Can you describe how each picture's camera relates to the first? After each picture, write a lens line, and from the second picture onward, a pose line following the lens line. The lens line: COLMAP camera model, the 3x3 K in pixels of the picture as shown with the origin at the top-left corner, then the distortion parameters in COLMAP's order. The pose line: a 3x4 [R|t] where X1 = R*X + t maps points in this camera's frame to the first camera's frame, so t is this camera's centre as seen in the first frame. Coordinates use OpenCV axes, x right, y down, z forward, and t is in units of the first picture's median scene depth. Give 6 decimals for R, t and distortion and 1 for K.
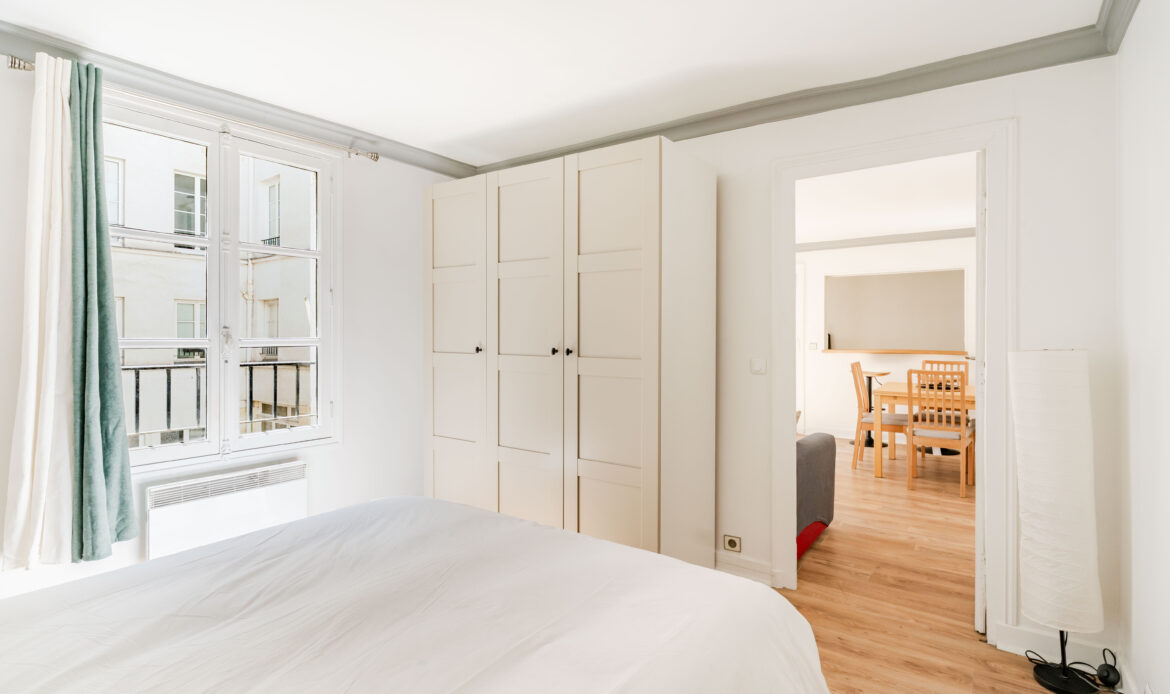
lens RADIAL K [[572.5, 0, 581.0], [0, 572.5, 338.9], [0, 0, 1]] dist [-0.003224, 0.004348]
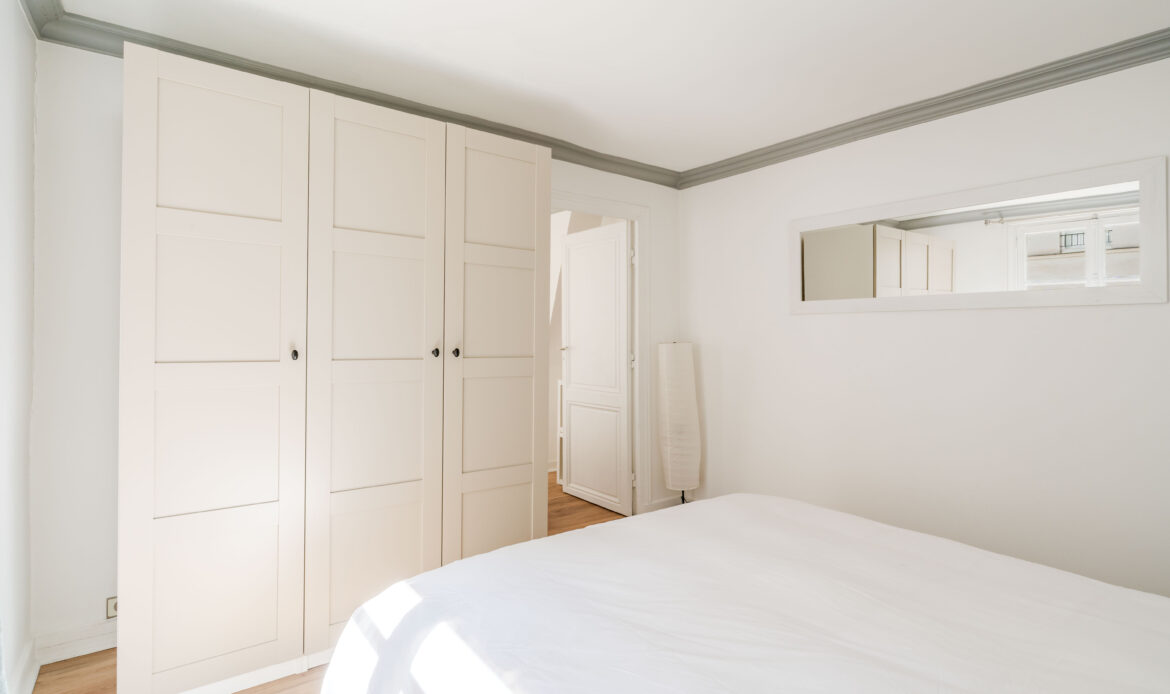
lens RADIAL K [[572.5, 0, 588.7], [0, 572.5, 340.4], [0, 0, 1]] dist [-0.003224, 0.004348]
pose [[0.309970, -0.006800, 0.950722, -0.781922], [-0.005895, 0.999941, 0.009075, -0.004621], [-0.950728, -0.008418, 0.309912, 0.537452]]
